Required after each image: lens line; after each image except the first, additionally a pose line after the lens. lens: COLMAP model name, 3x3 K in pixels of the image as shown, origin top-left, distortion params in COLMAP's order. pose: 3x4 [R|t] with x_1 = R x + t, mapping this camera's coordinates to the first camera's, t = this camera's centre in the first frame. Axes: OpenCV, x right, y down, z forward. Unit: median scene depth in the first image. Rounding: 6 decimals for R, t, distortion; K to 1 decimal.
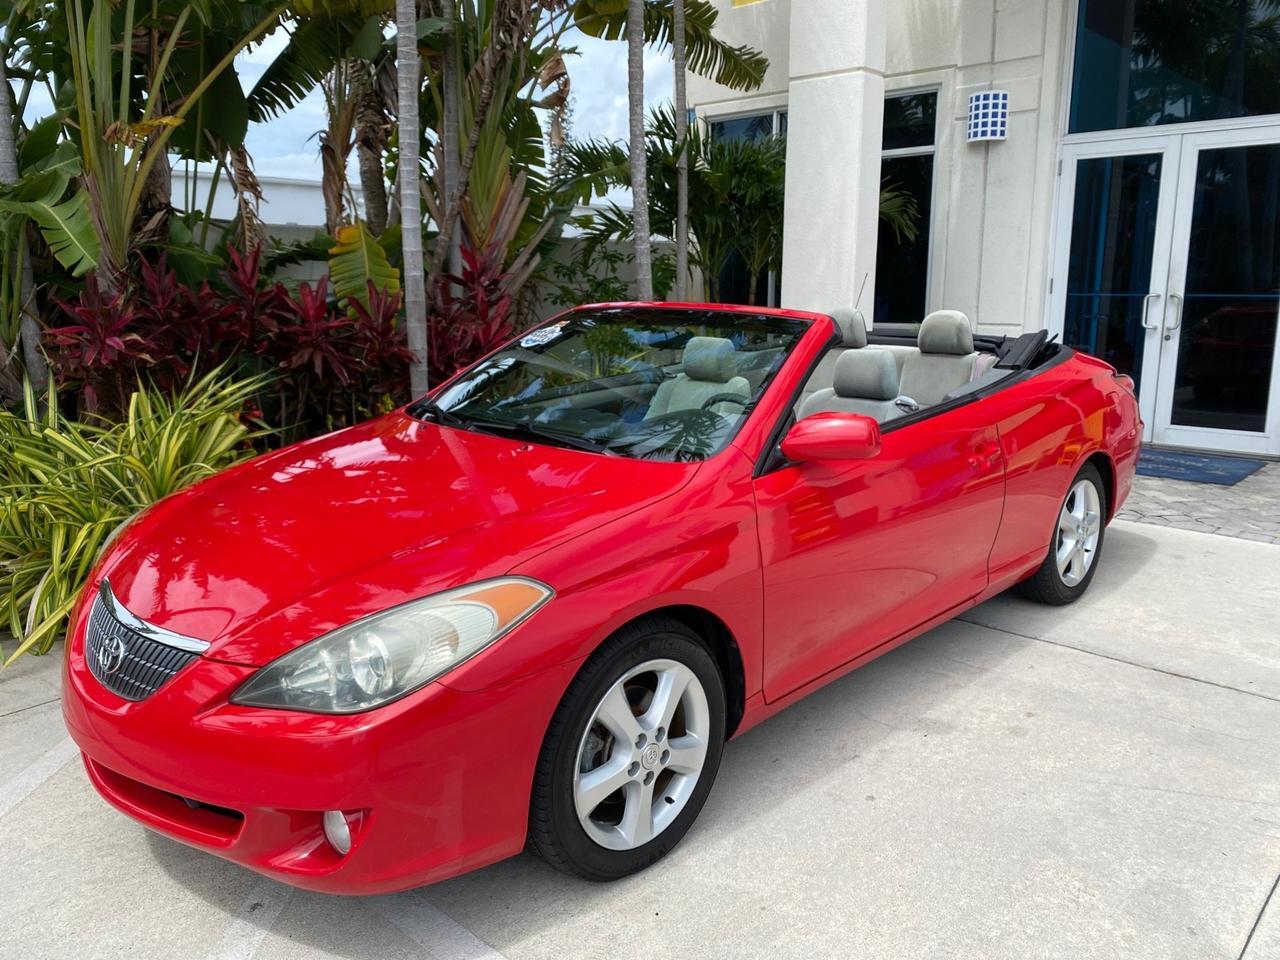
lens RADIAL K [[986.6, 0, 644.2], [0, 986.6, 469.8], [0, 0, 1]] dist [0.020305, -0.024348]
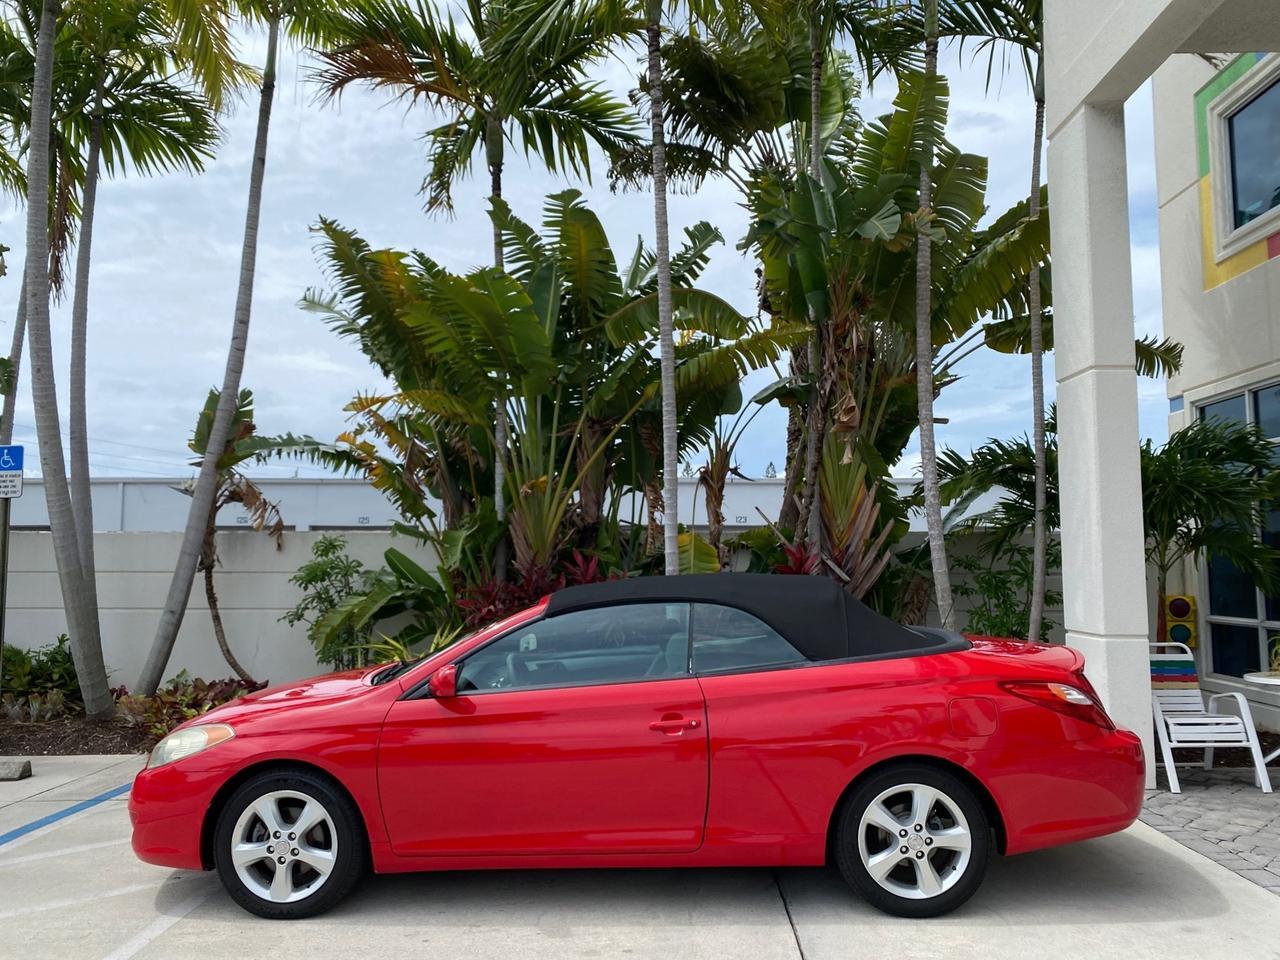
lens RADIAL K [[986.6, 0, 642.8], [0, 986.6, 474.8], [0, 0, 1]] dist [0.020305, -0.024348]
pose [[0.668519, -0.065972, -0.740763, 0.805225], [-0.142304, 0.966305, -0.214484, -0.029339], [0.729953, 0.248801, 0.636606, 0.080113]]
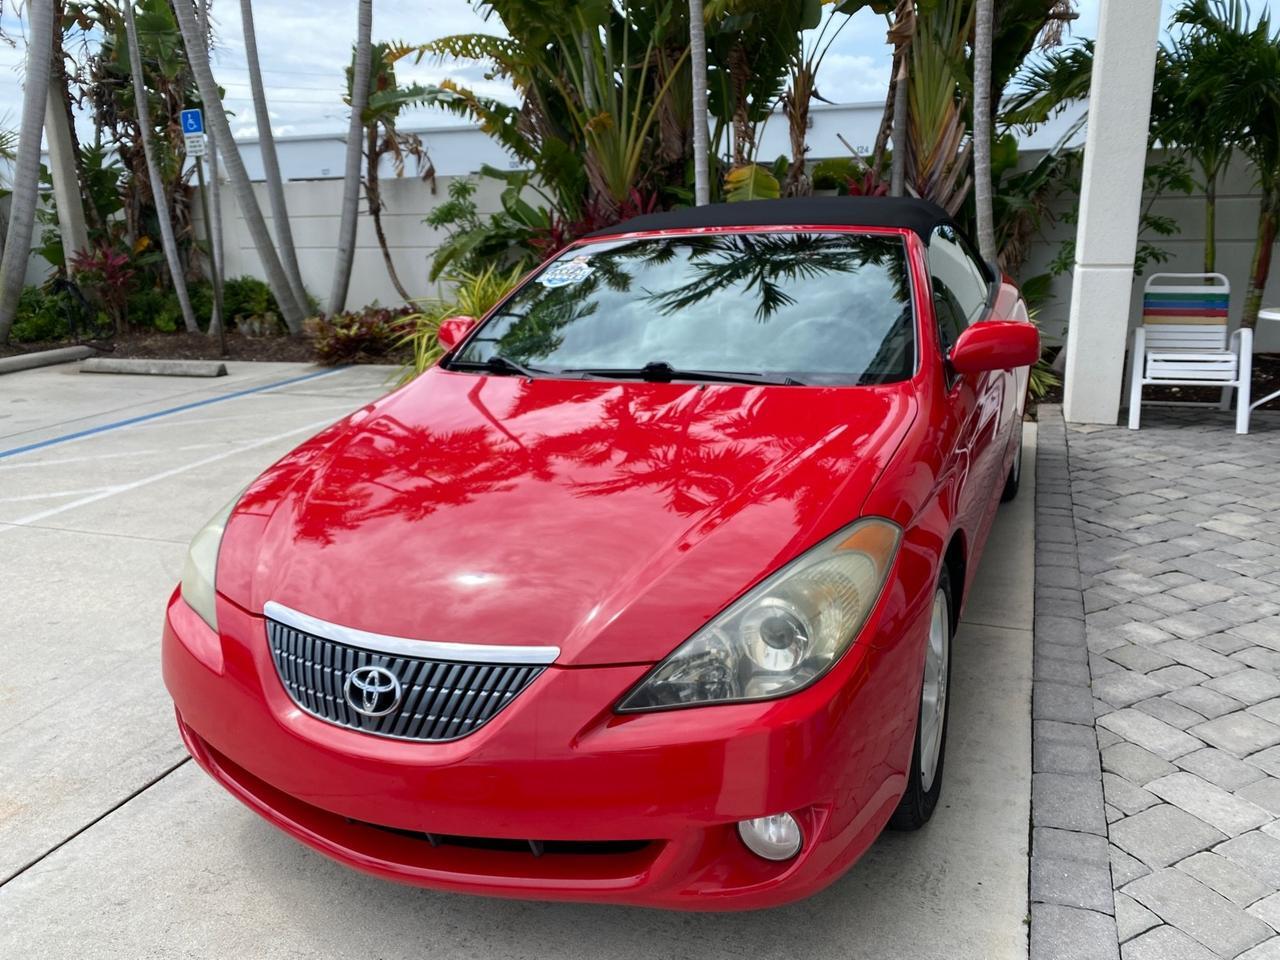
lens RADIAL K [[986.6, 0, 634.2], [0, 986.6, 468.2], [0, 0, 1]] dist [0.020305, -0.024348]
pose [[0.367804, 0.229788, -0.901065, 1.148100], [-0.153325, 0.970711, 0.184964, -0.084725], [0.917176, 0.070125, 0.392264, 0.415620]]
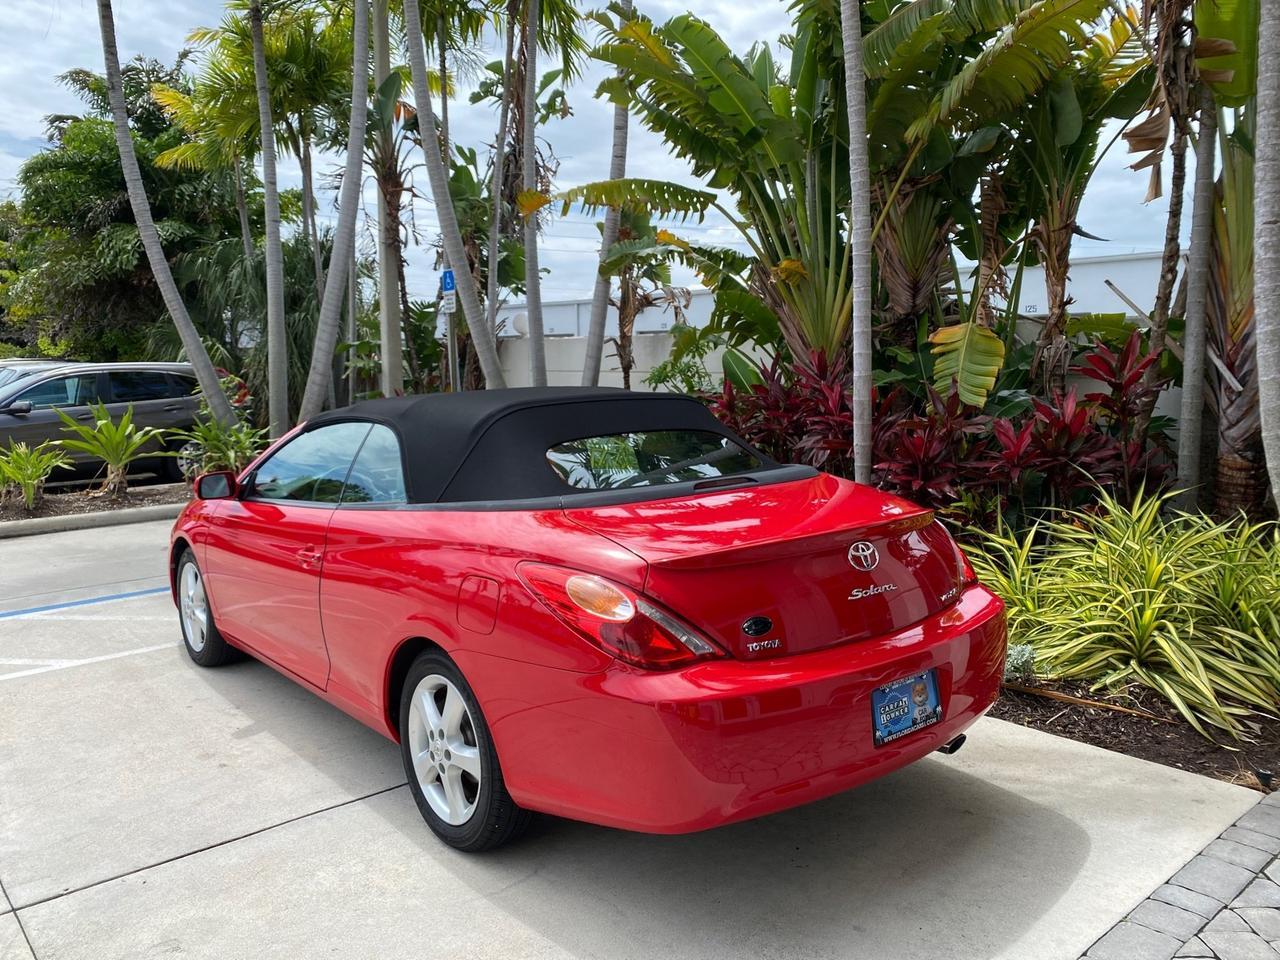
lens RADIAL K [[986.6, 0, 646.4], [0, 986.6, 482.1], [0, 0, 1]] dist [0.020305, -0.024348]
pose [[-0.099680, 0.125125, -0.987121, 0.898335], [-0.181348, 0.973161, 0.141668, -0.207157], [0.978354, 0.193134, -0.074314, 0.934050]]
